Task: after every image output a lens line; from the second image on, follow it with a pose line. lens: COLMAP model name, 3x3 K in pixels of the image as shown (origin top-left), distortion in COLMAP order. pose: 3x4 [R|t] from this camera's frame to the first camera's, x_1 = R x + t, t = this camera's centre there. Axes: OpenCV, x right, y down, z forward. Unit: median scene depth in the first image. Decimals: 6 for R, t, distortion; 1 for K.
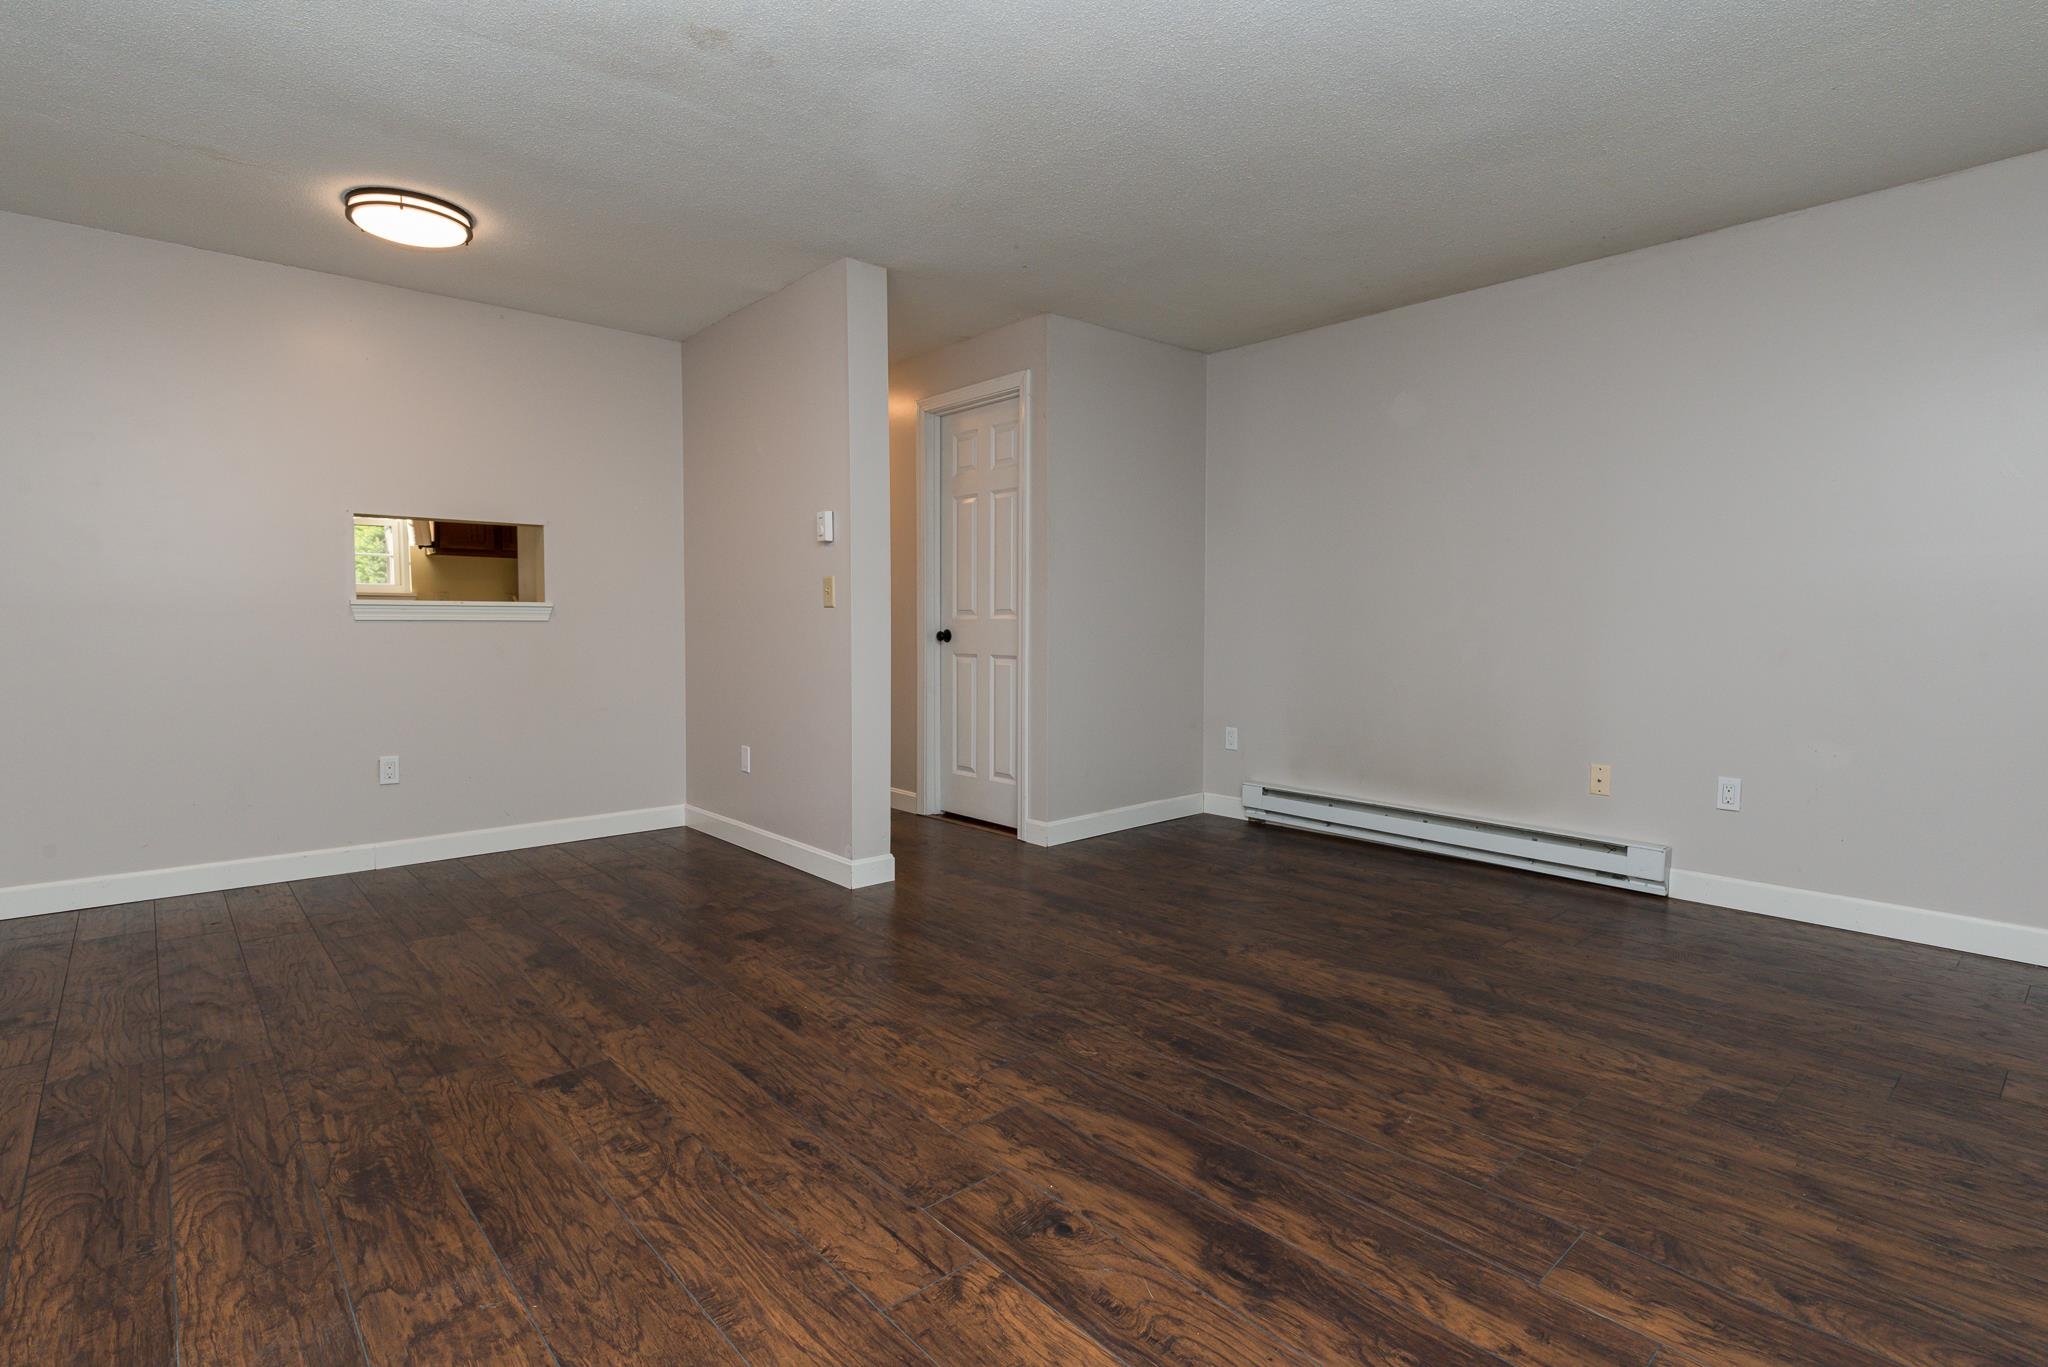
lens RADIAL K [[1007.5, 0, 1014.8], [0, 1007.5, 685.9], [0, 0, 1]] dist [0.000939, 0.000580]
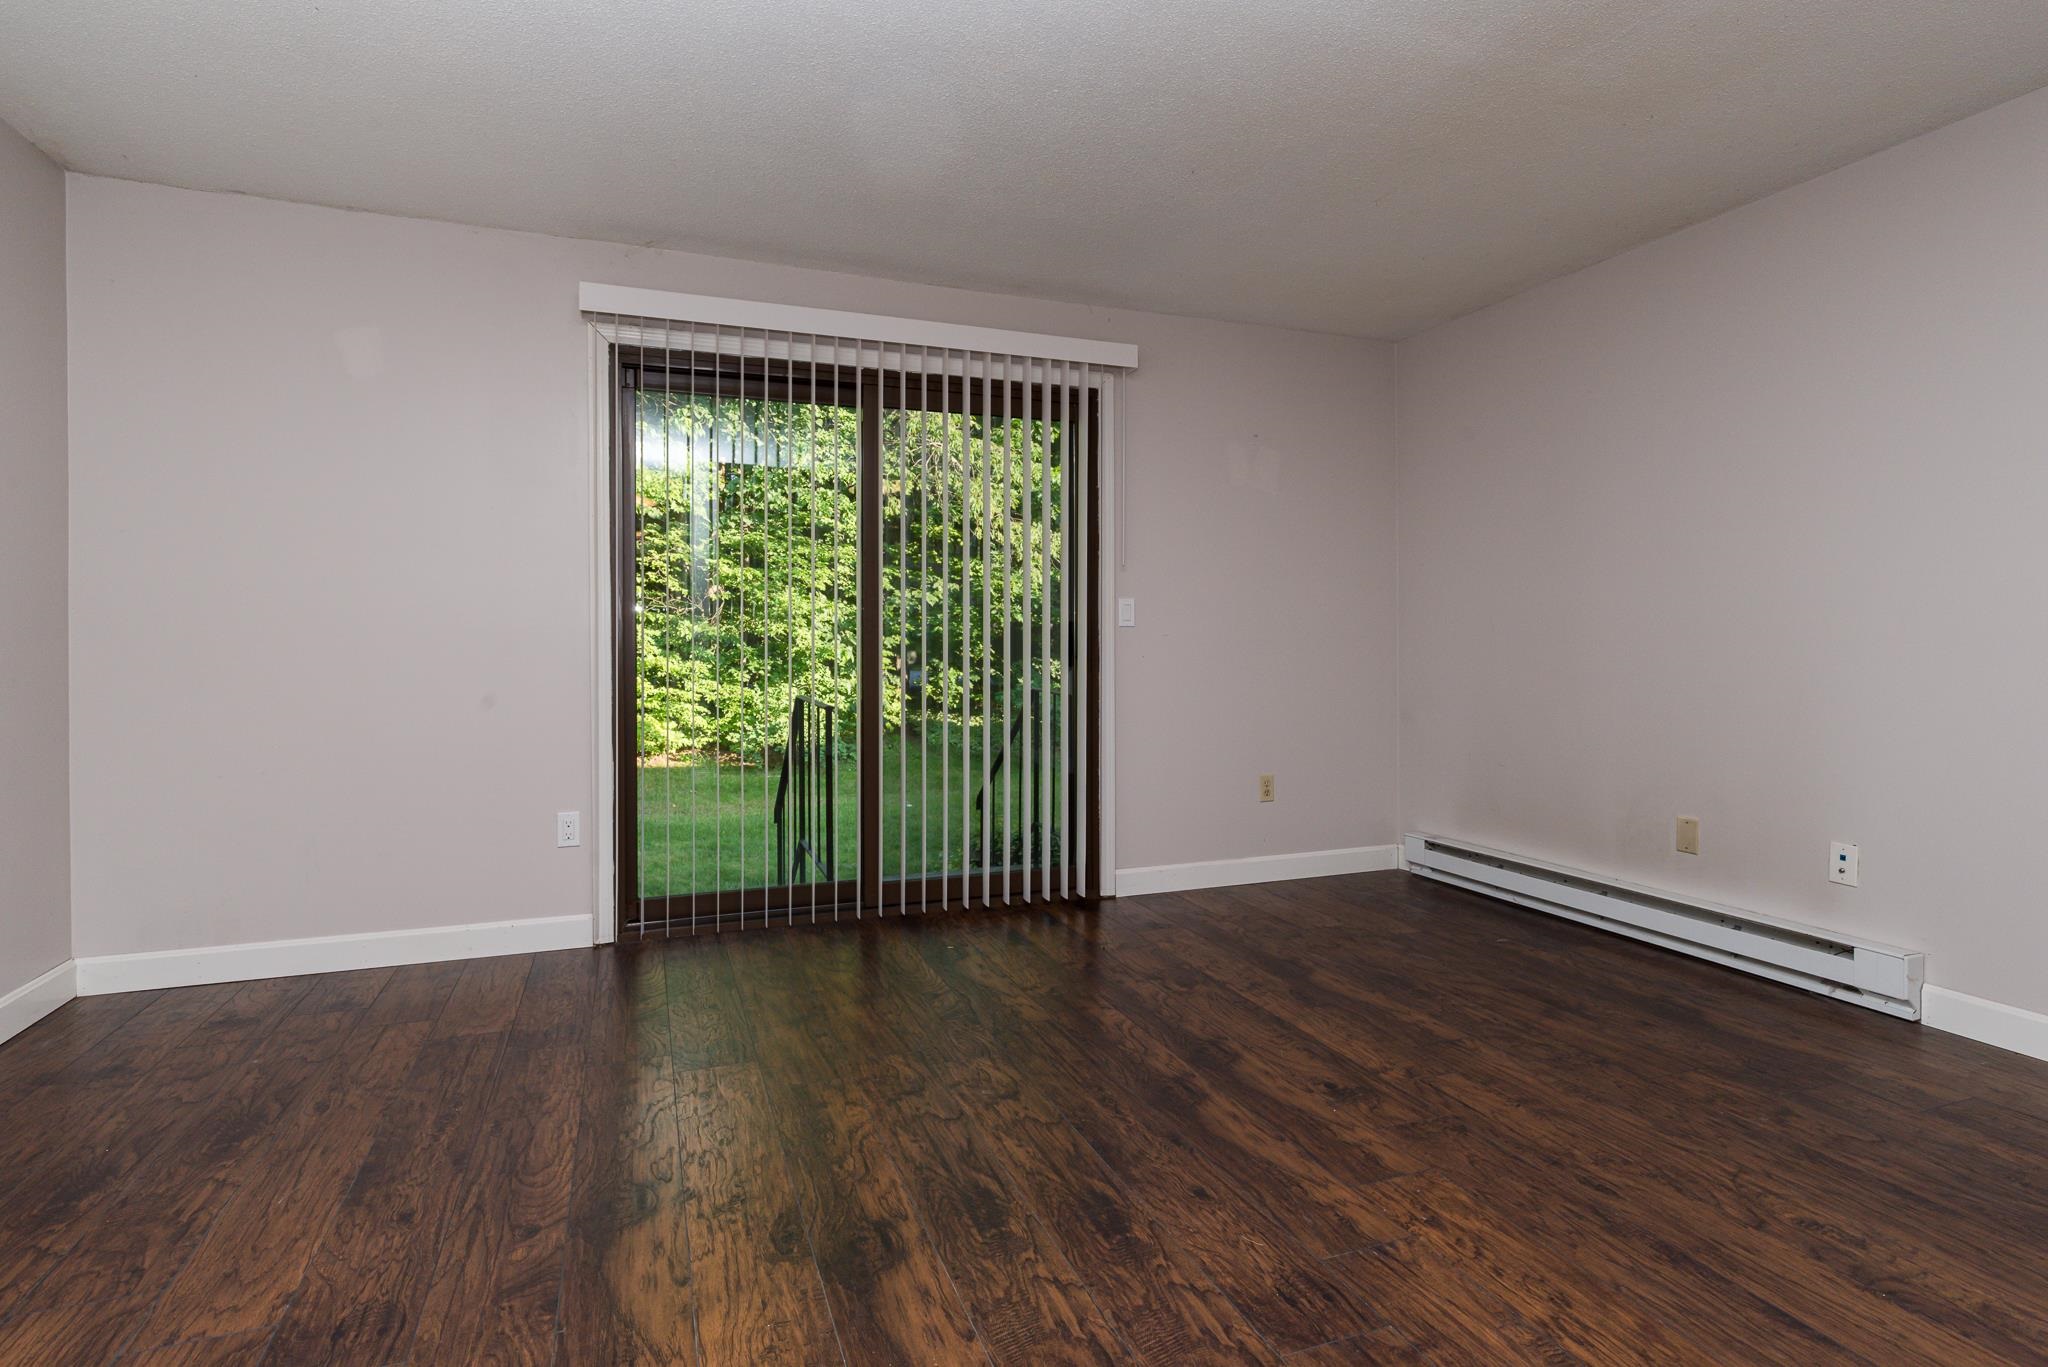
lens RADIAL K [[1007.5, 0, 990.2], [0, 1007.5, 625.5], [0, 0, 1]] dist [0.000939, 0.000580]
pose [[-0.929545, 0.006540, 0.368649, -0.025487], [0.023779, 0.998825, 0.042238, -0.127722], [-0.367940, 0.048028, -0.928608, 1.961687]]
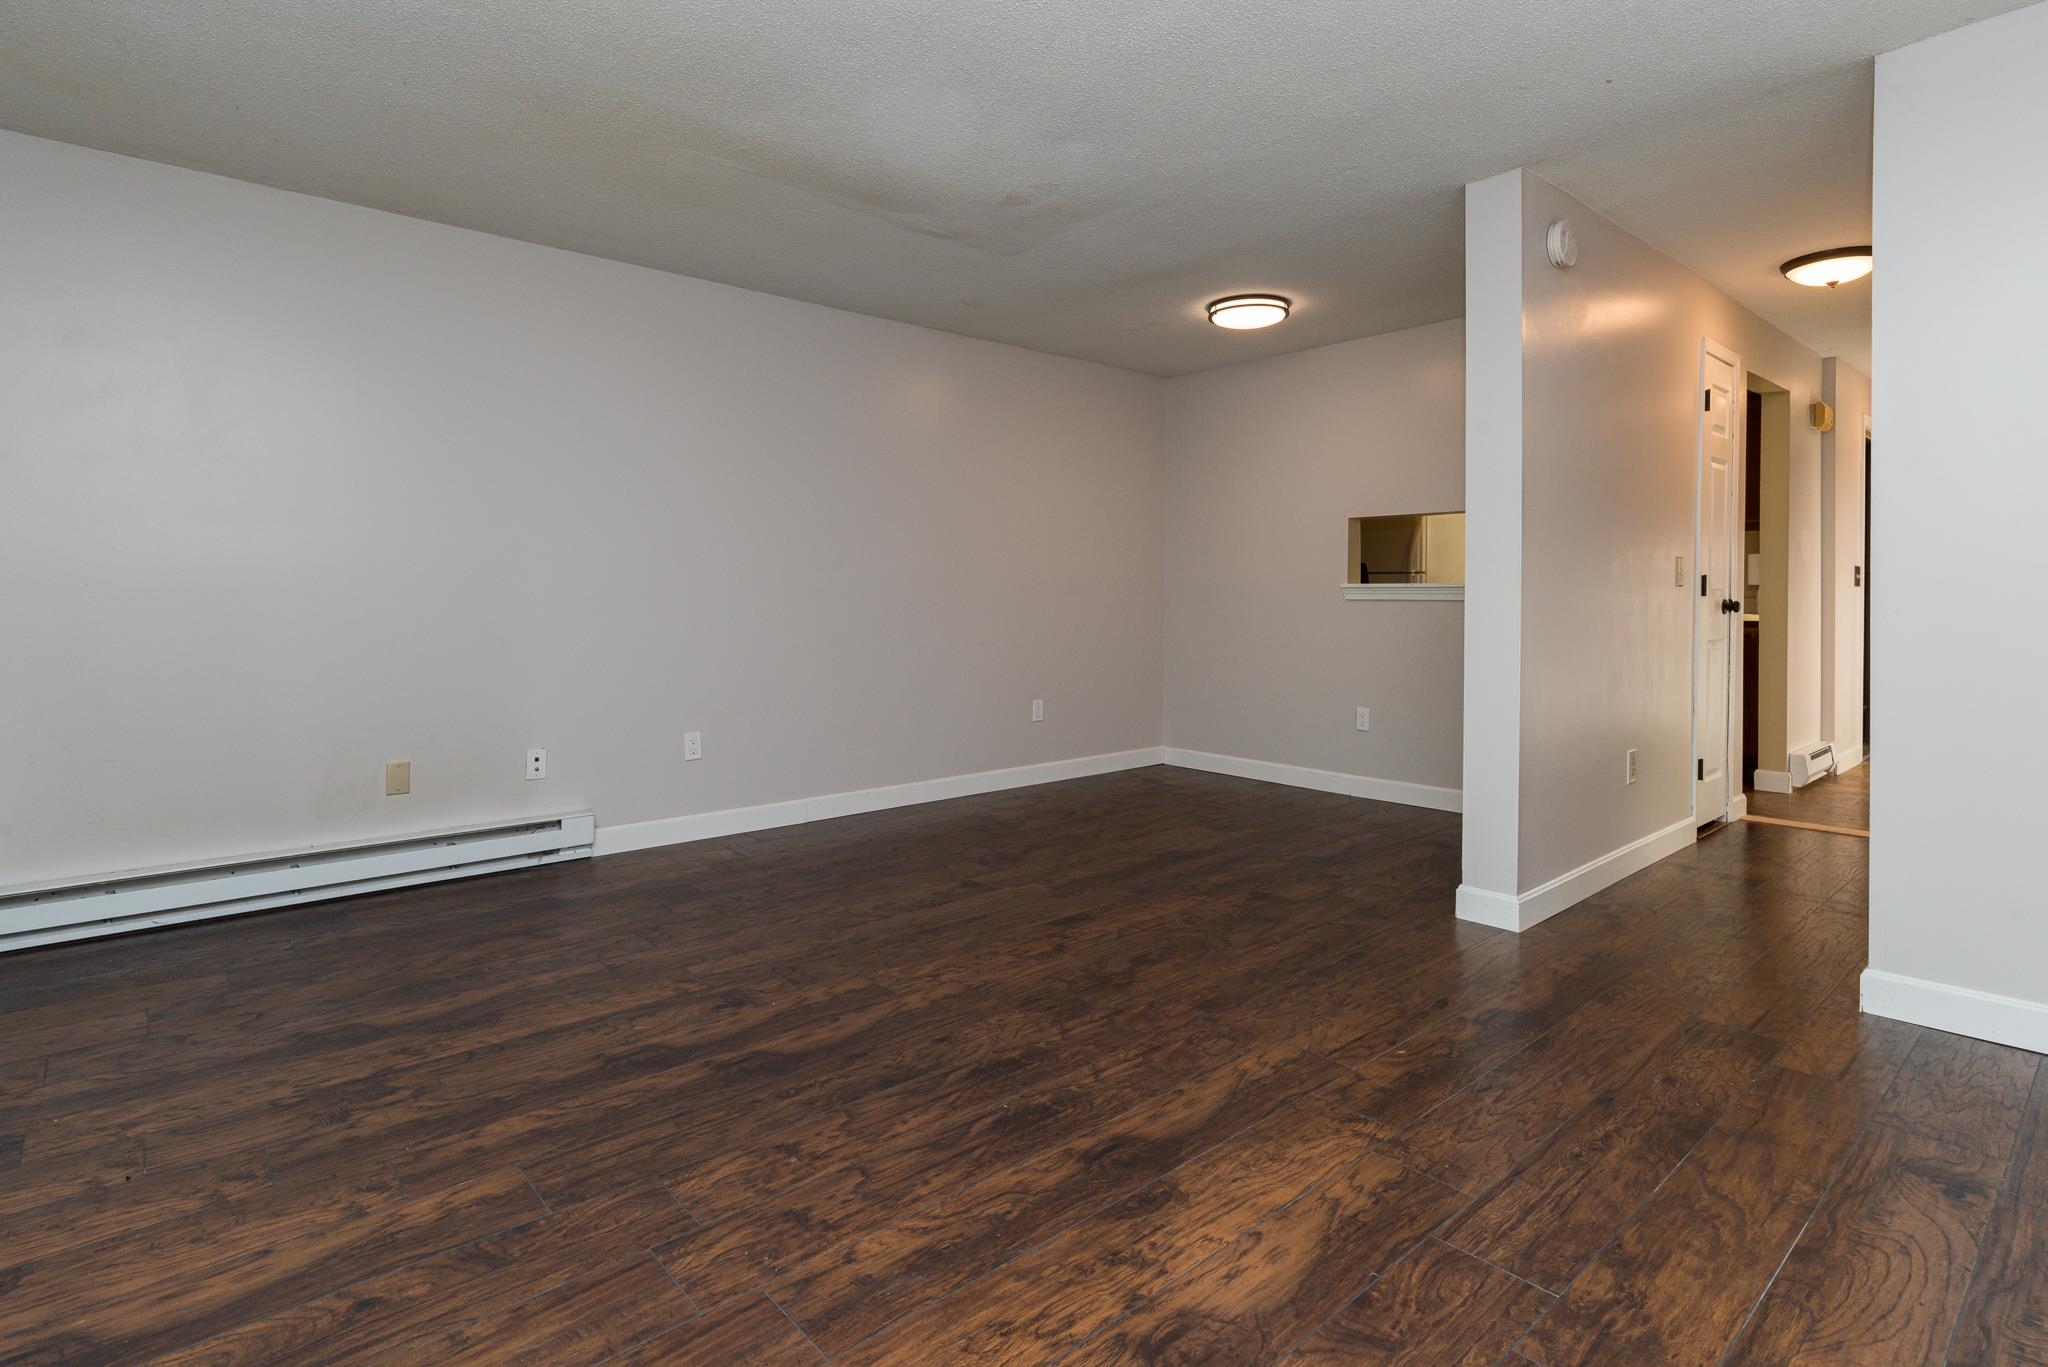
lens RADIAL K [[1007.5, 0, 1032.0], [0, 1007.5, 674.1], [0, 0, 1]] dist [0.000939, 0.000580]
pose [[0.000710, 0.074763, -0.997201, 1.221270], [-0.063298, 0.995205, 0.074568, -0.075619], [0.997994, 0.063067, 0.005439, 1.152881]]
